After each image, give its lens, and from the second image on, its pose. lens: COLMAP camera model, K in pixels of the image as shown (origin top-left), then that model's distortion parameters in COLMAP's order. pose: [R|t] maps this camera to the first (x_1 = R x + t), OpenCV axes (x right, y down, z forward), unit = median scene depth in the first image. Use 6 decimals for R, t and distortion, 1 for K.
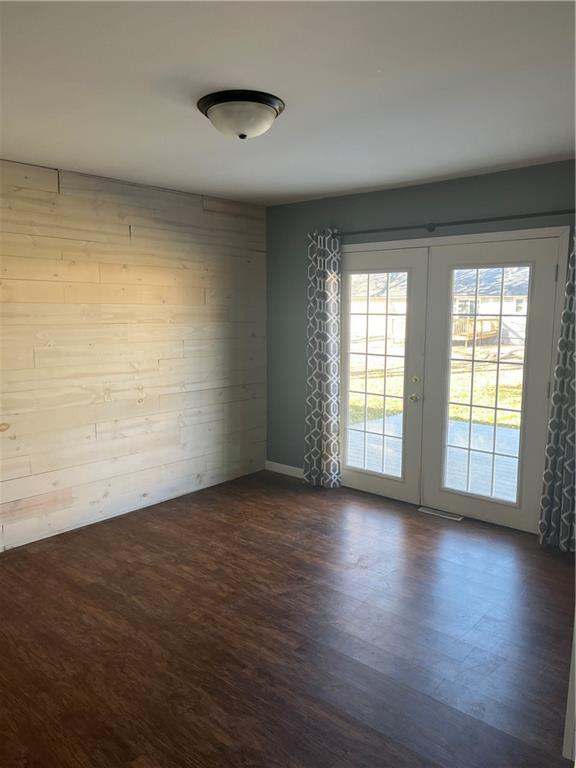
lens RADIAL K [[589.7, 0, 288.0], [0, 589.7, 384.0], [0, 0, 1]] dist [0.070938, -0.074614]
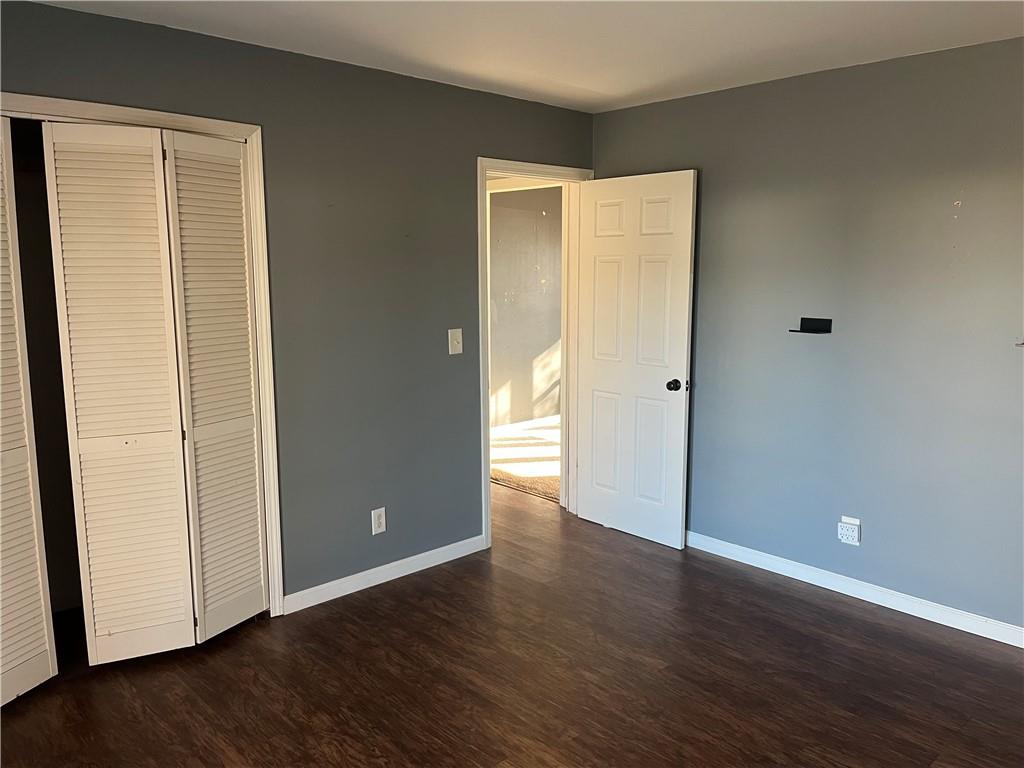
lens RADIAL K [[786.3, 0, 512.0], [0, 786.3, 384.0], [0, 0, 1]] dist [0.070938, -0.074614]
pose [[-0.995213, -0.017545, 0.096142, -0.090838], [0.010147, 0.959888, 0.280201, -0.281508], [-0.097202, 0.279835, -0.955115, 2.099954]]
